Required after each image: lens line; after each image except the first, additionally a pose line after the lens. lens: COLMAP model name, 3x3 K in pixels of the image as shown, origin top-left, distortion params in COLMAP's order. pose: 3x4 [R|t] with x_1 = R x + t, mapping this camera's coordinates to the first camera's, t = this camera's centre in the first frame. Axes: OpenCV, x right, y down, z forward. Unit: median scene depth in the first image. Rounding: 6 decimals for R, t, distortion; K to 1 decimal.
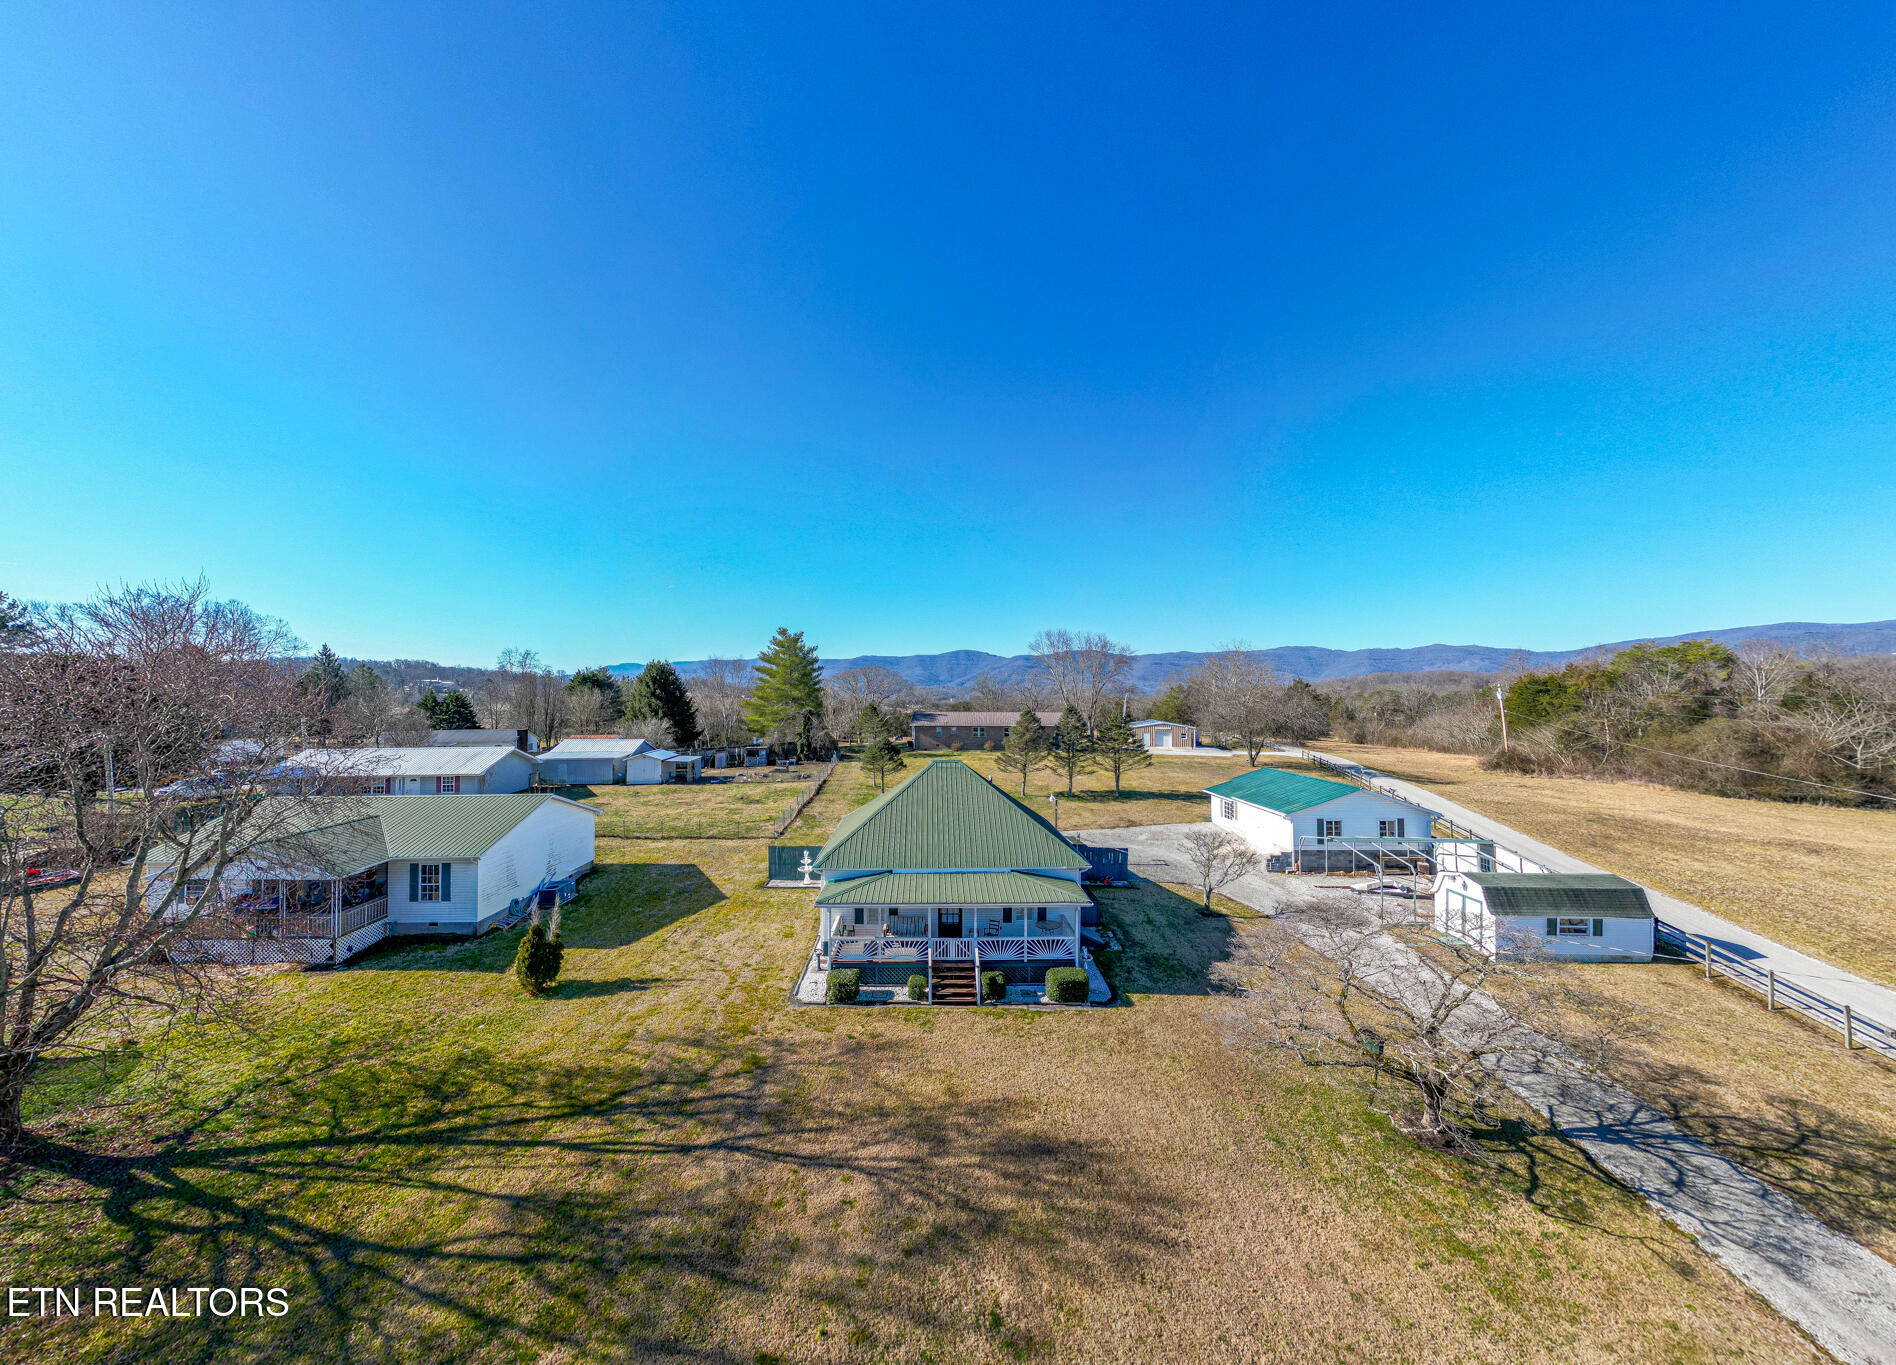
lens RADIAL K [[649.5, 0, 938.5], [0, 649.5, 677.6], [0, 0, 1]] dist [0.013724, 0.000752]
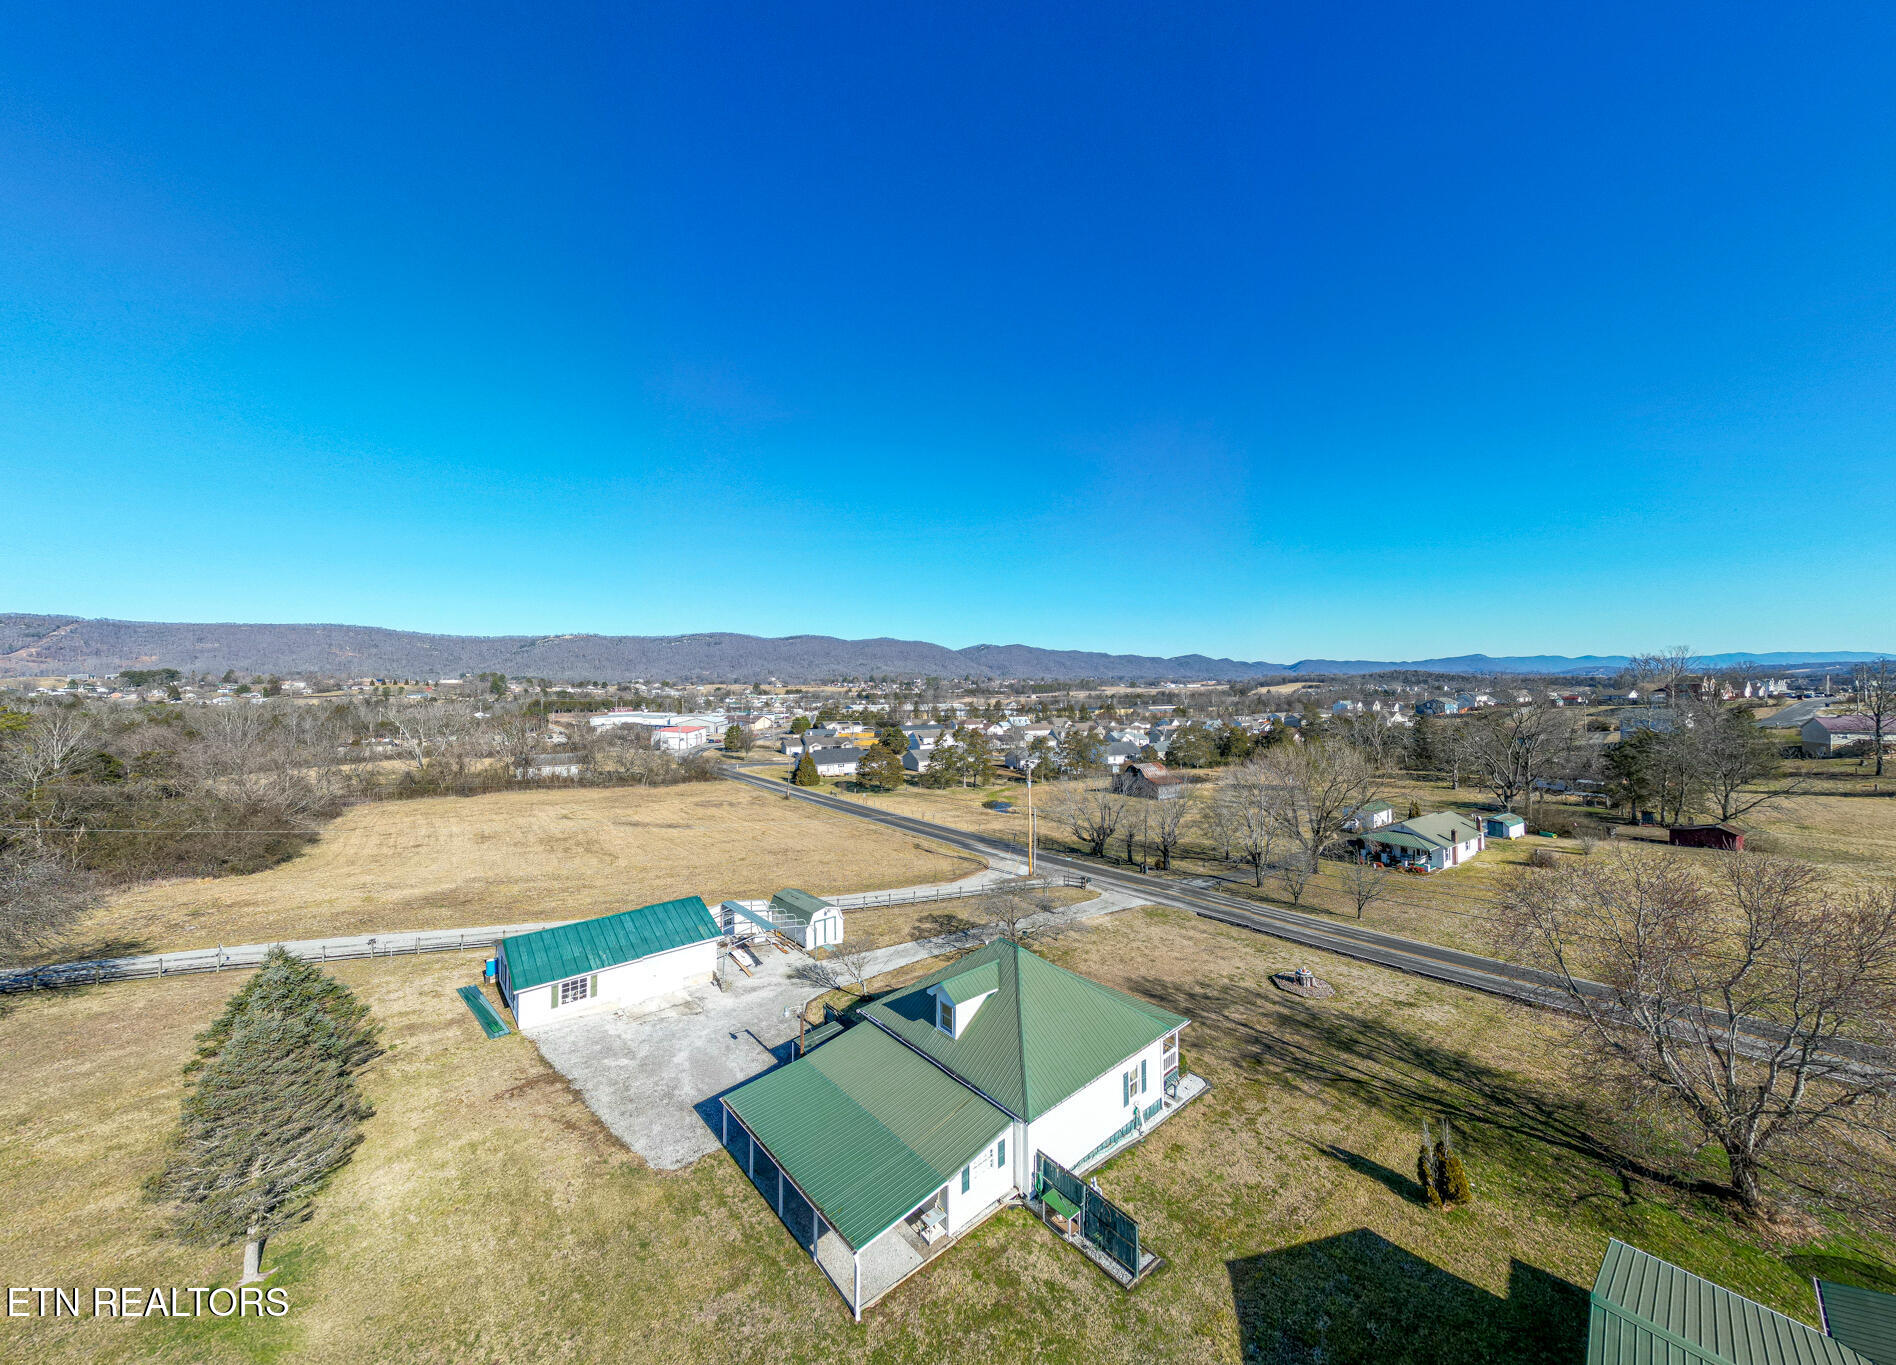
lens RADIAL K [[649.5, 0, 955.1], [0, 649.5, 700.3], [0, 0, 1]] dist [0.013724, 0.000752]
pose [[-0.654640, -0.010694, 0.755865, -0.777062], [-0.023726, 0.999698, -0.006405, -0.260897], [-0.755569, -0.022127, -0.654696, 2.017858]]
